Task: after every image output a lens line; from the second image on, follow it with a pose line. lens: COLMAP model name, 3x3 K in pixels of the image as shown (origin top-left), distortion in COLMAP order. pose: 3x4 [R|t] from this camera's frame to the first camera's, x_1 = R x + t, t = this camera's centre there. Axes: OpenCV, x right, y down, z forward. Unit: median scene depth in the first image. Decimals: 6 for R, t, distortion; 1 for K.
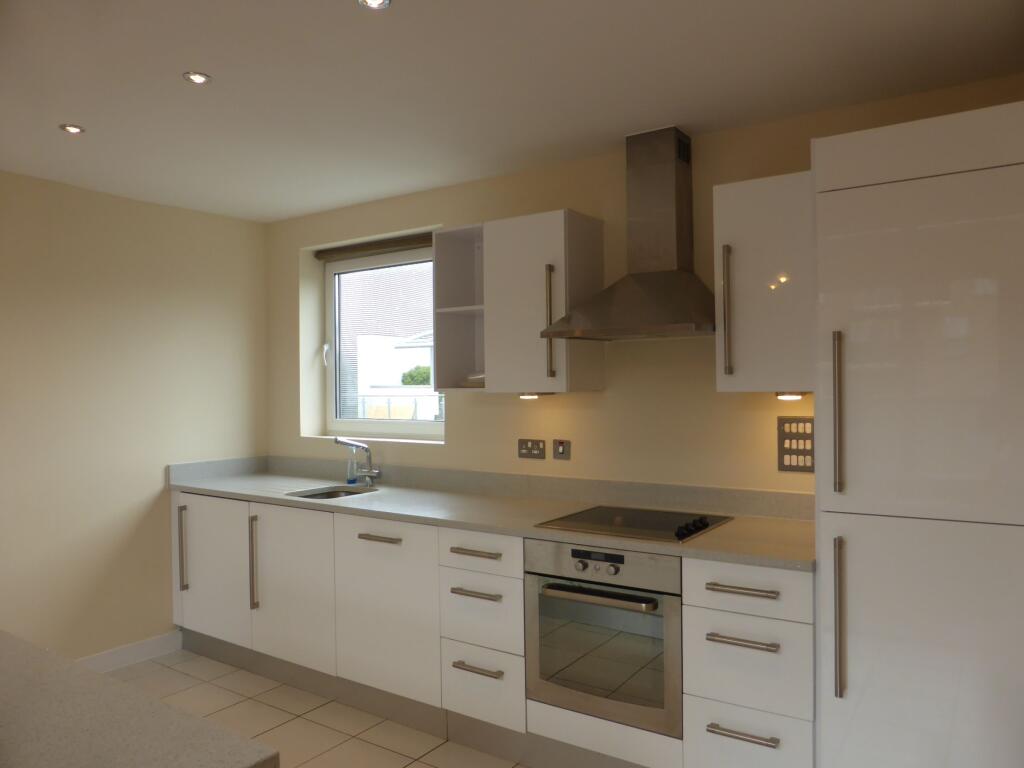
lens RADIAL K [[753.9, 0, 508.9], [0, 753.9, 381.4], [0, 0, 1]] dist [-0.051957, 0.037661]
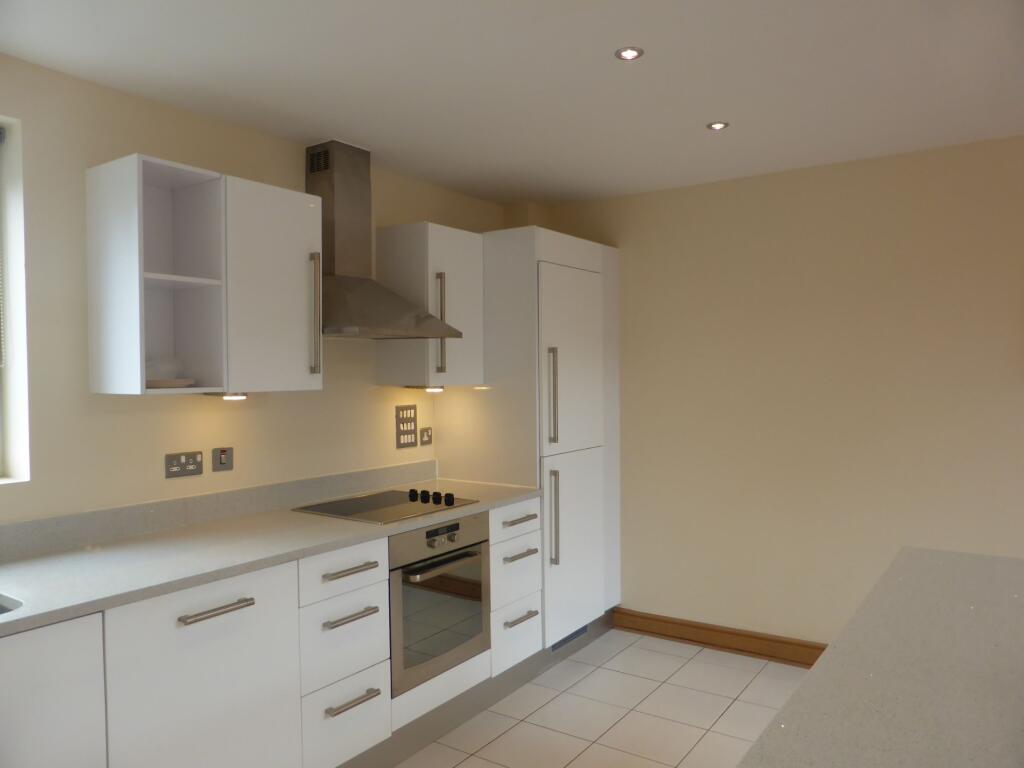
lens RADIAL K [[753.9, 0, 508.9], [0, 753.9, 381.4], [0, 0, 1]] dist [-0.051957, 0.037661]
pose [[0.003464, -0.000535, 0.999994, -0.923965], [0.007304, 0.999973, 0.000510, 0.005615], [-0.999967, 0.007302, 0.003468, 0.807018]]
